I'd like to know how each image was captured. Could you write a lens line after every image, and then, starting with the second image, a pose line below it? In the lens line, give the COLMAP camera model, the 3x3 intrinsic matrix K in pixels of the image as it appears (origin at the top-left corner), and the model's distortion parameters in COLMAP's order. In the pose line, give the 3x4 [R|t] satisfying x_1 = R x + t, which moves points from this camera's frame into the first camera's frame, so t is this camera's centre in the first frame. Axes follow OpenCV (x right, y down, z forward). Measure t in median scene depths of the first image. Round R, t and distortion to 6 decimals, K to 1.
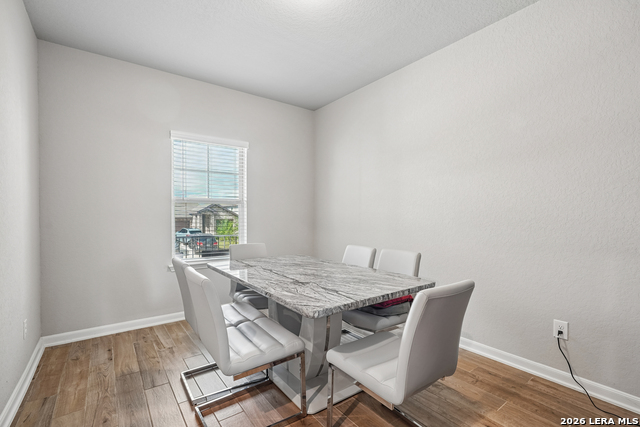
lens RADIAL K [[288.2, 0, 323.5], [0, 288.2, 229.0], [0, 0, 1]] dist [-0.013961, 0.002537]
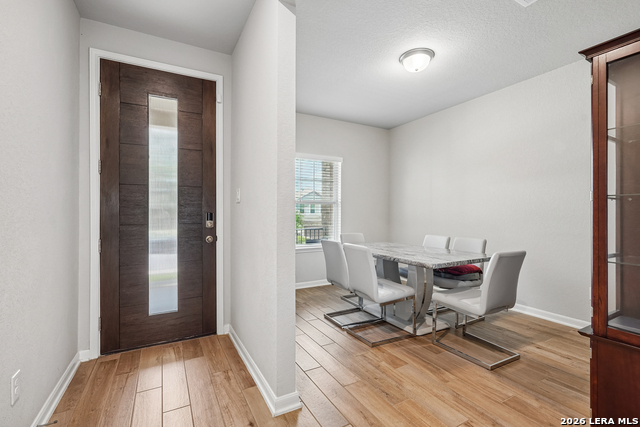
lens RADIAL K [[288.2, 0, 320.3], [0, 288.2, 217.3], [0, 0, 1]] dist [-0.013961, 0.002537]
pose [[0.988921, 0.001536, -0.148434, -0.275353], [-0.005540, 0.999632, -0.026566, 0.016170], [0.148339, 0.027094, 0.988565, -0.552494]]
